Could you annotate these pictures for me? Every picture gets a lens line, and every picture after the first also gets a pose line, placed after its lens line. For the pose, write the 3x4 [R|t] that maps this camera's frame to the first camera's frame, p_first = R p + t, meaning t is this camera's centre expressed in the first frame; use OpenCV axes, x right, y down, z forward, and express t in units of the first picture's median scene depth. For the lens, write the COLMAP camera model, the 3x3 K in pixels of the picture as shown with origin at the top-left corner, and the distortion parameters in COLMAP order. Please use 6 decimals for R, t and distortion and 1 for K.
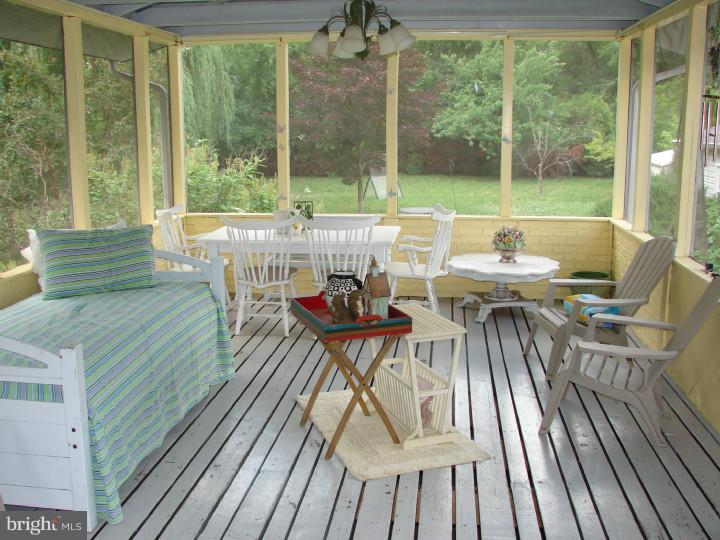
lens RADIAL K [[776.5, 0, 360.0], [0, 776.5, 270.0], [0, 0, 1]] dist [-0.220884, 0.305564]
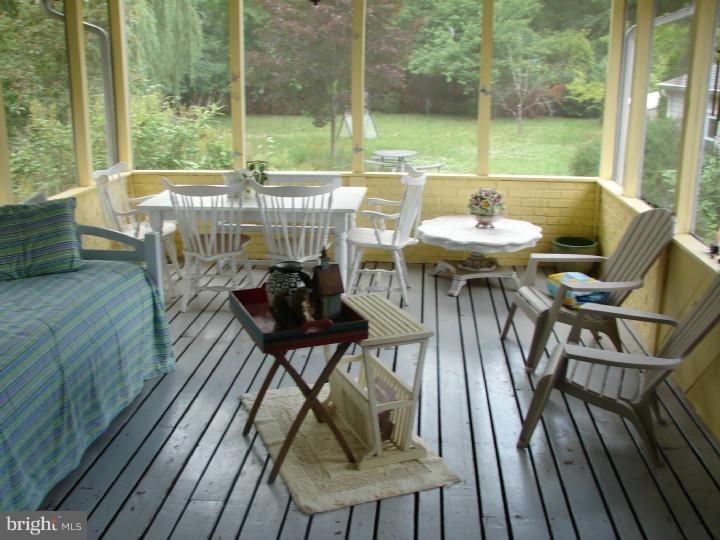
lens RADIAL K [[776.5, 0, 360.0], [0, 776.5, 270.0], [0, 0, 1]] dist [-0.220884, 0.305564]
pose [[0.999583, -0.000698, 0.028859, 0.021533], [-0.001688, 0.996582, 0.082597, -0.039983], [-0.028818, -0.082612, 0.996165, 0.108189]]
